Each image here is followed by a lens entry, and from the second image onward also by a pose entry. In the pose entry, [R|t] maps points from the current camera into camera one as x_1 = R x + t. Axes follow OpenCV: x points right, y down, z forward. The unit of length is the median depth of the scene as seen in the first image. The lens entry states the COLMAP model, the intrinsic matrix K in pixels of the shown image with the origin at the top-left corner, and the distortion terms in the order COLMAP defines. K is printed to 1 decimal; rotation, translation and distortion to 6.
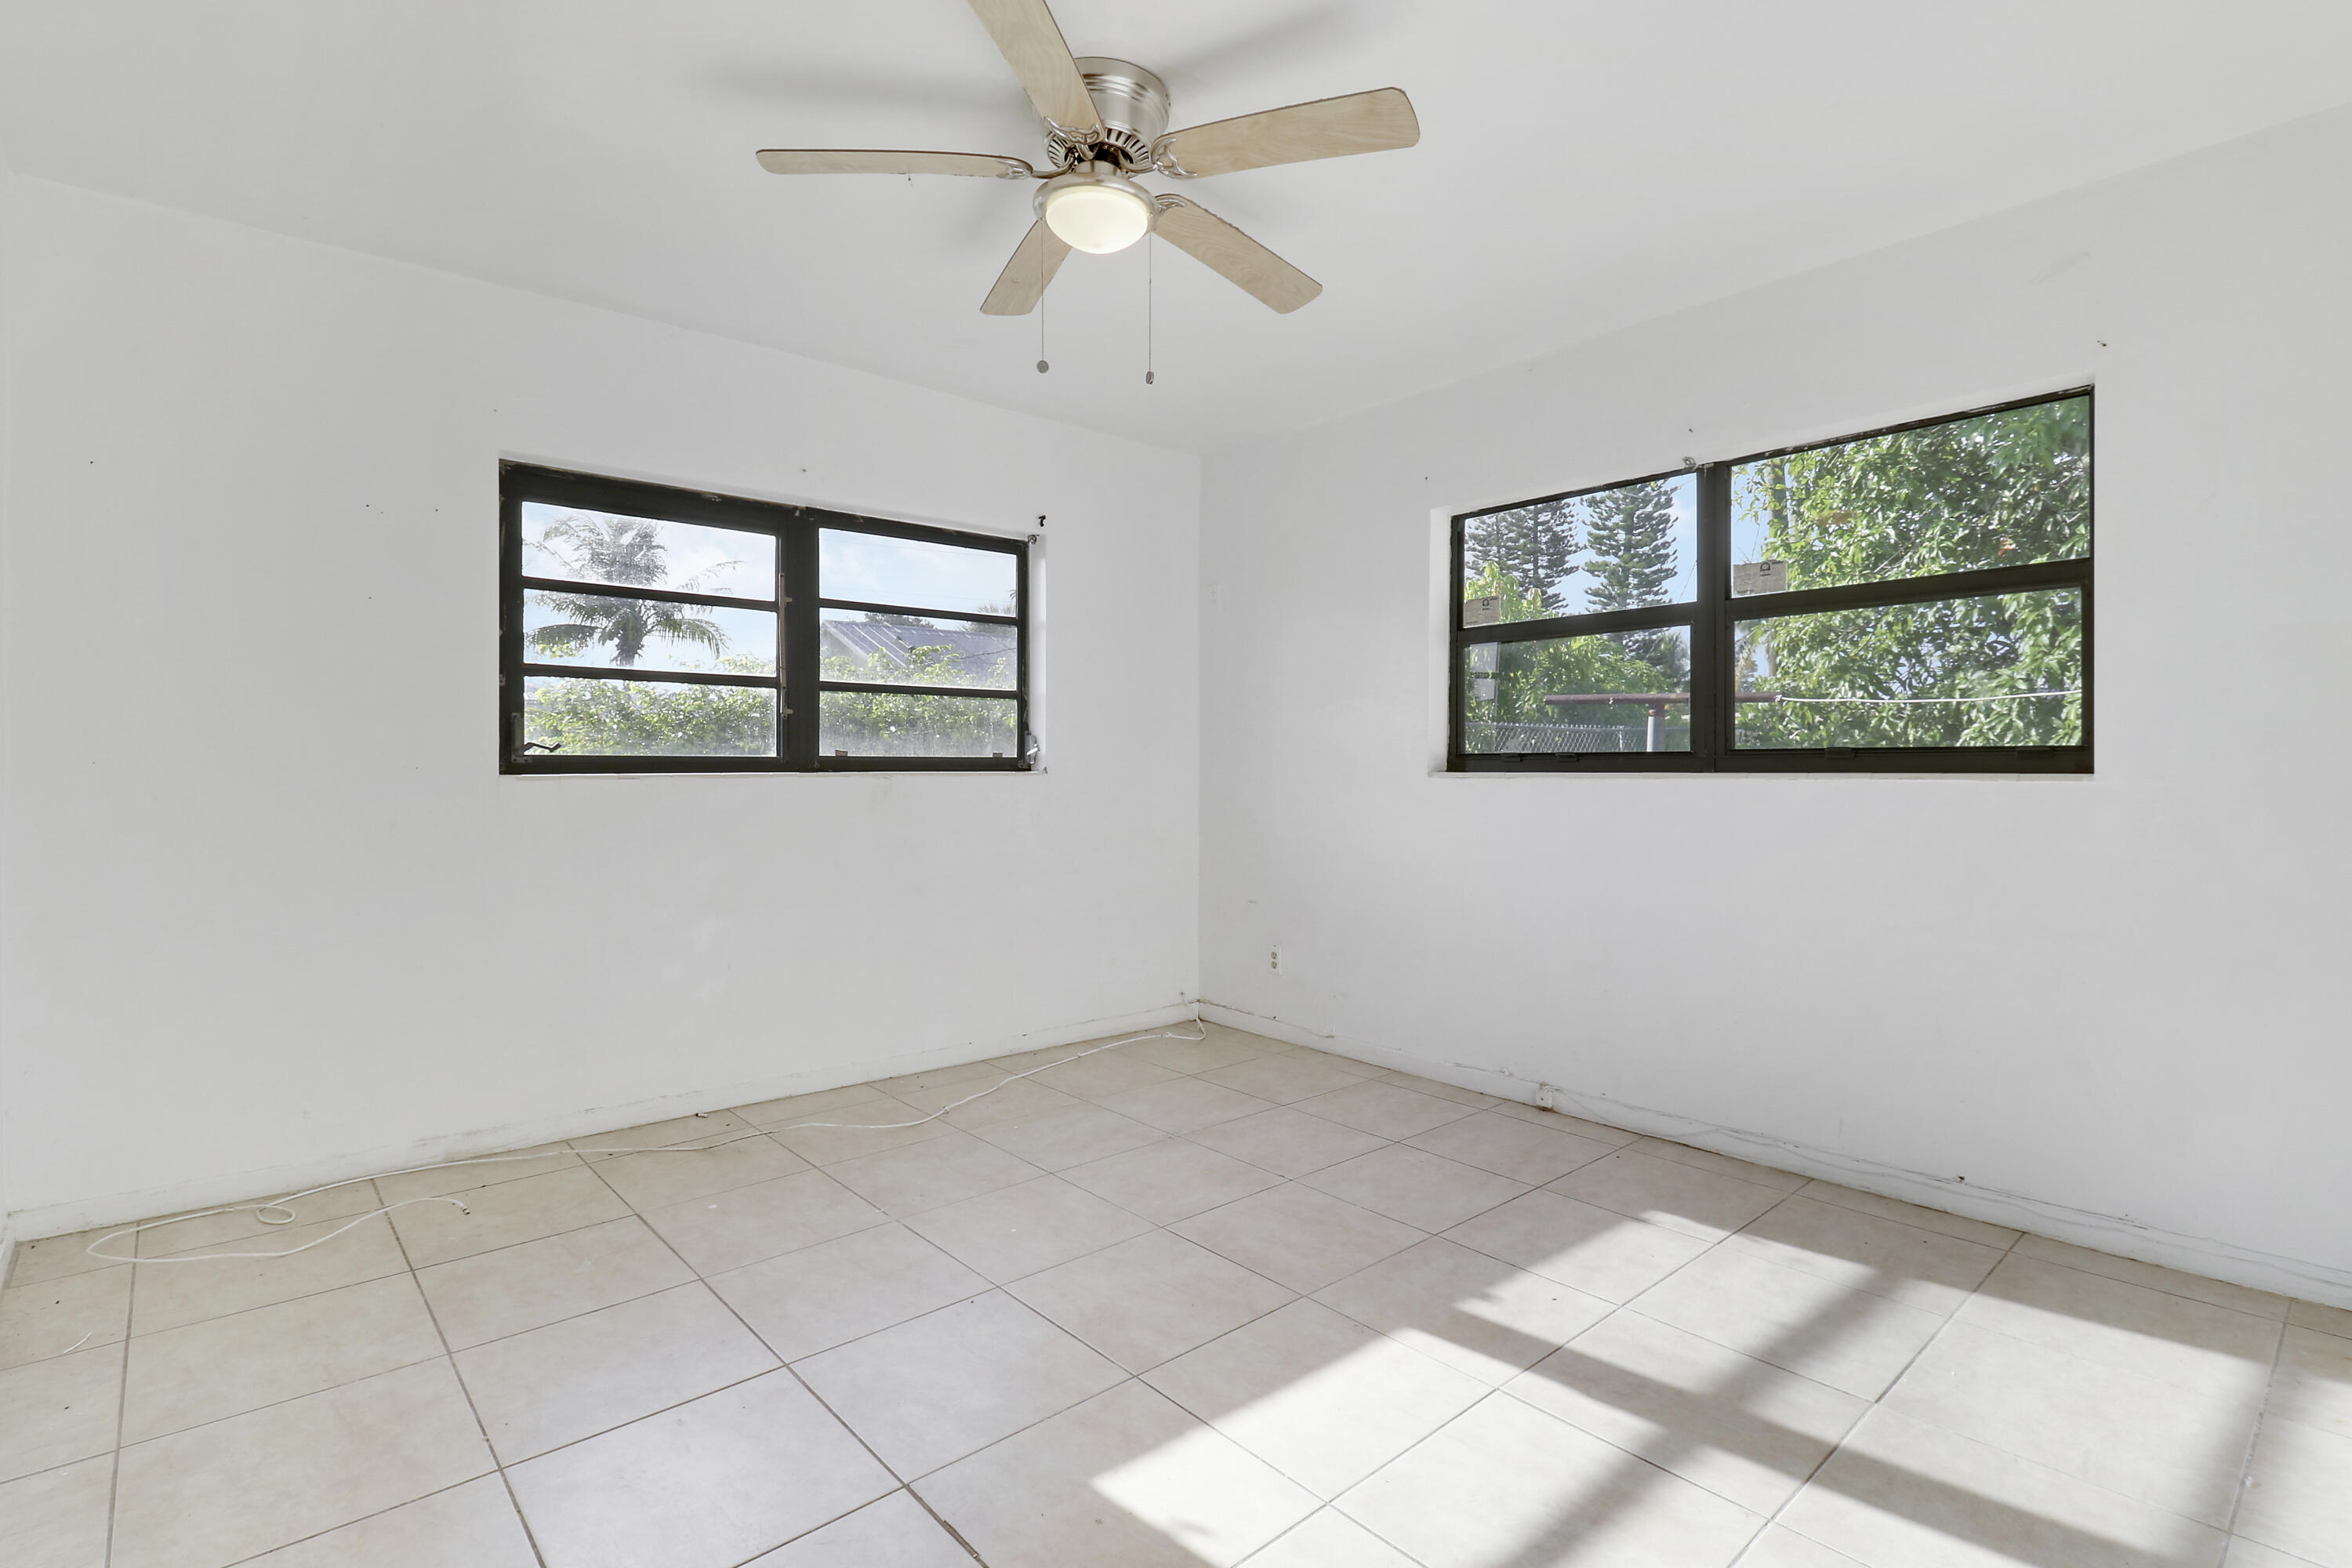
lens RADIAL K [[1104.4, 0, 1174.7], [0, 1104.4, 785.8], [0, 0, 1]] dist [-0.001260, -0.000114]
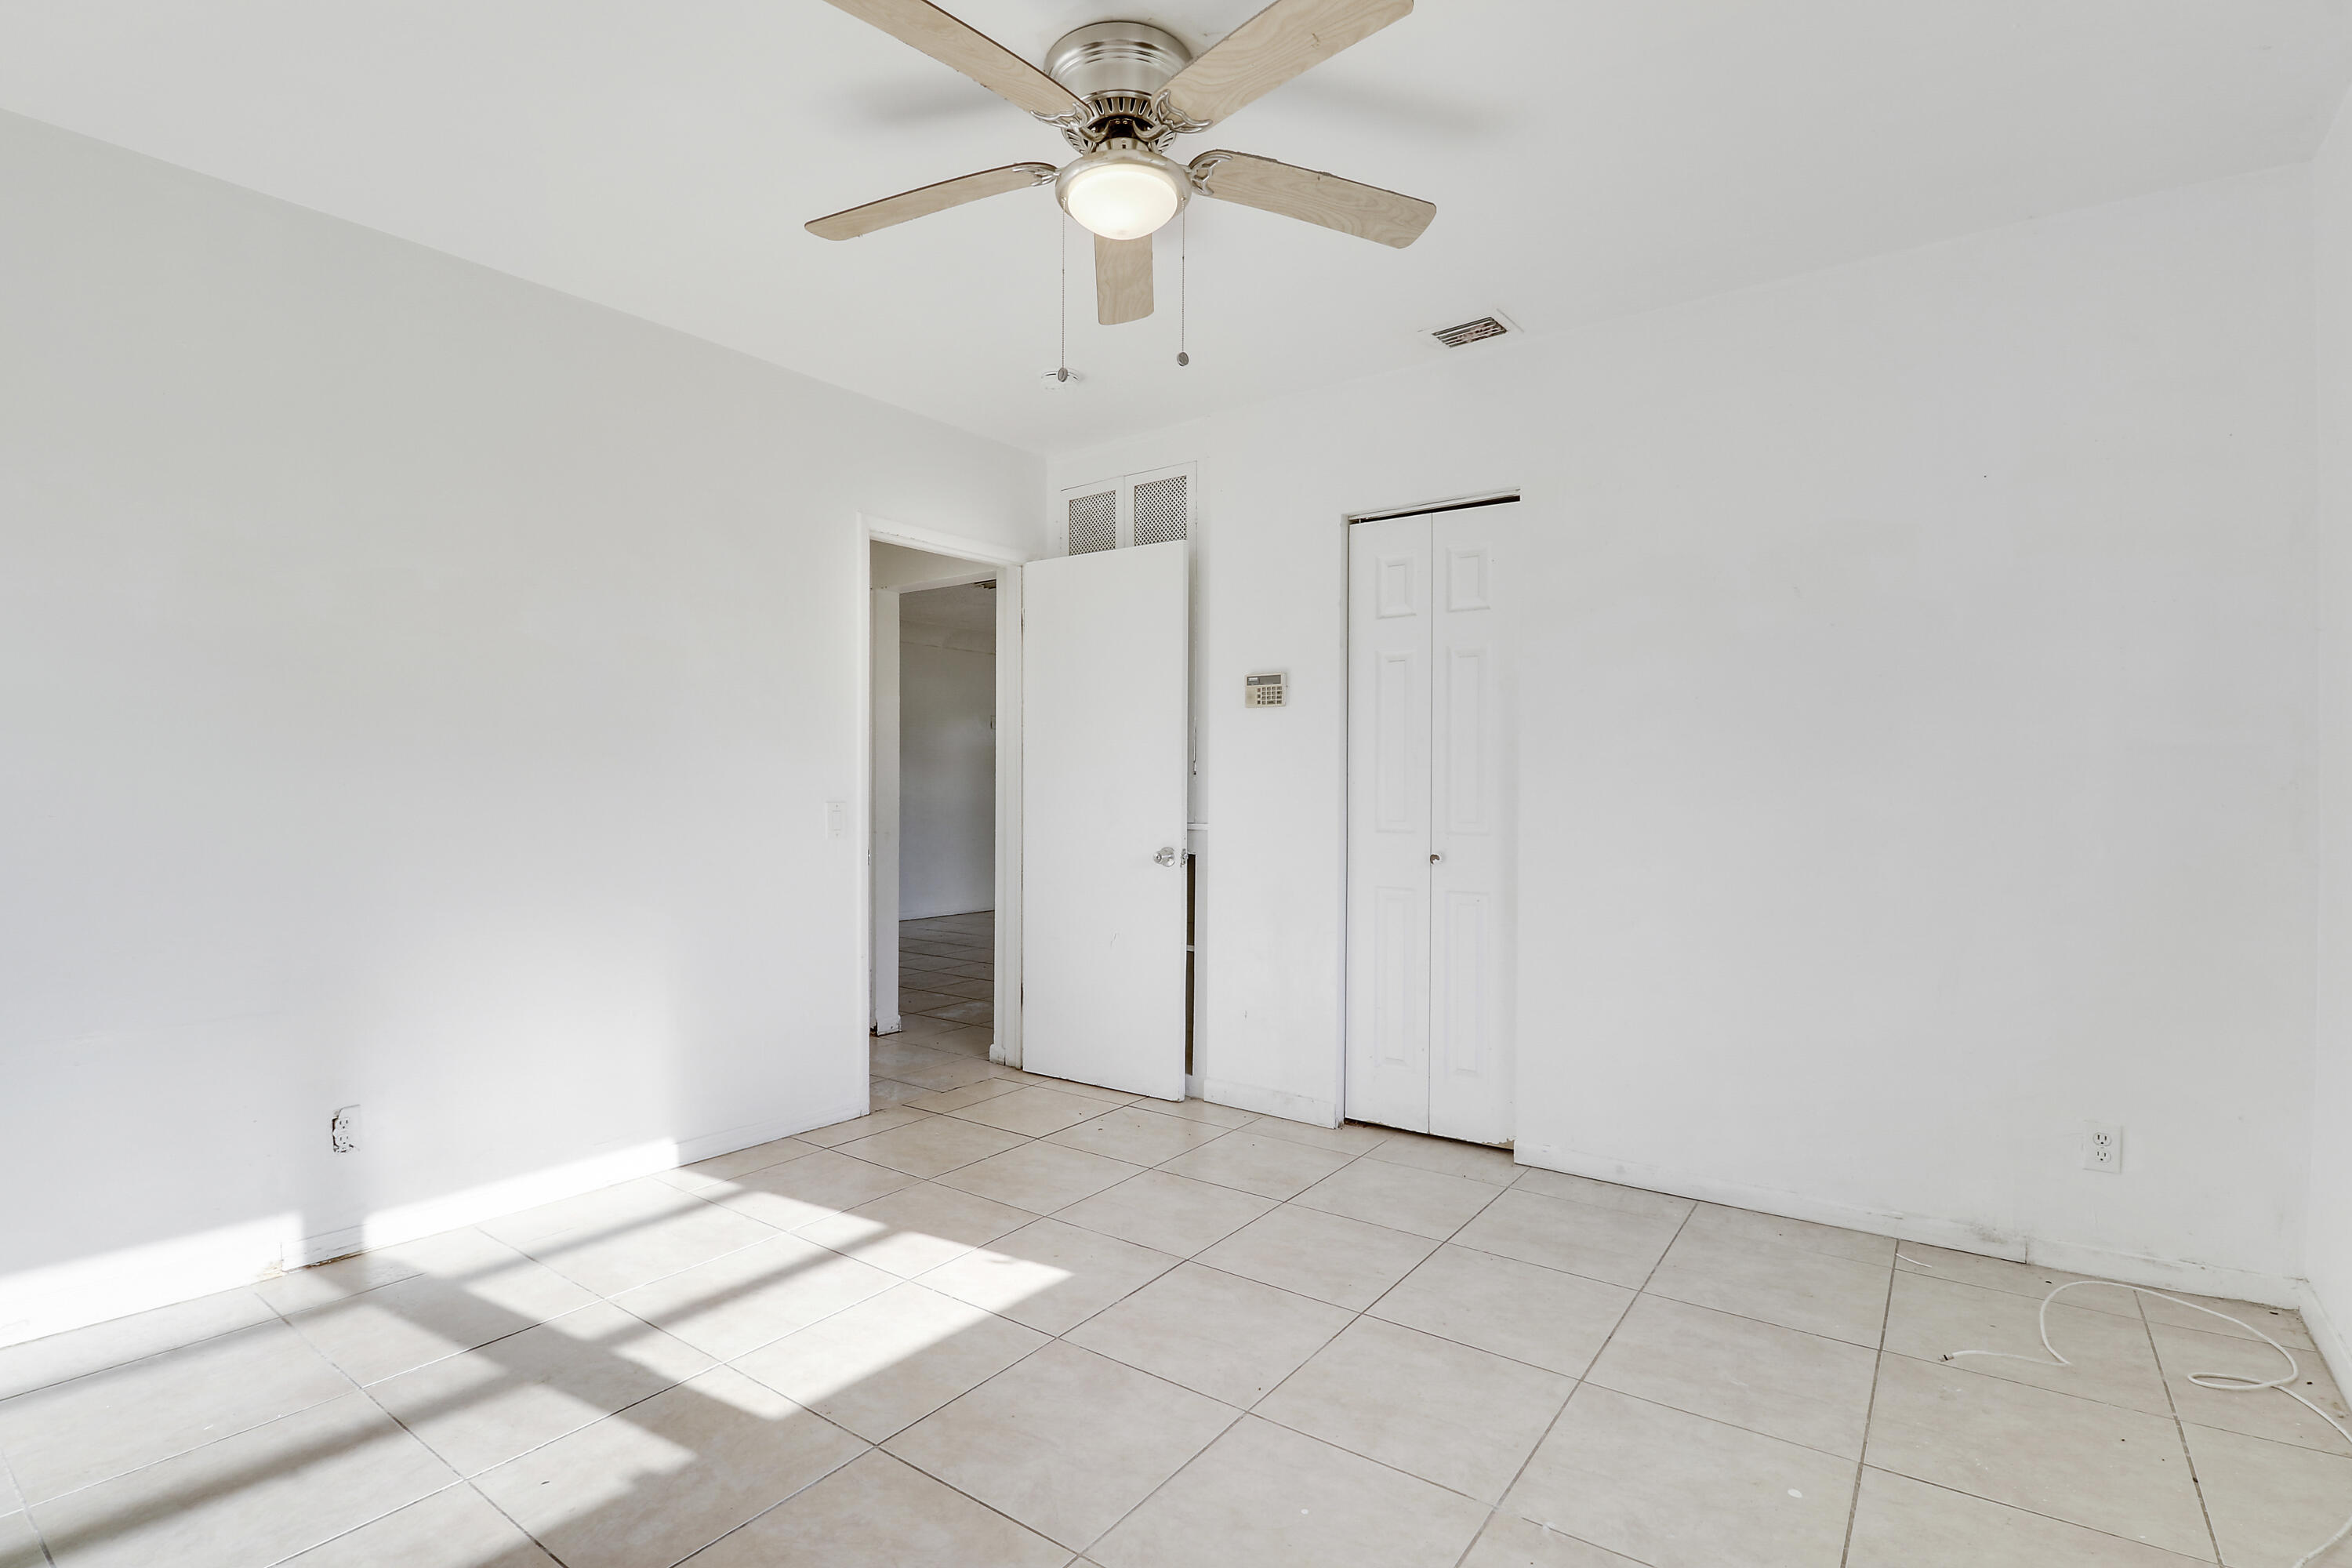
lens RADIAL K [[1104.4, 0, 1181.0], [0, 1104.4, 787.1], [0, 0, 1]] dist [-0.001260, -0.000114]
pose [[-0.978407, -0.007684, -0.206546, 0.078964], [-0.007566, 0.999970, -0.001363, -0.024757], [0.206550, 0.000229, -0.978436, 2.108451]]
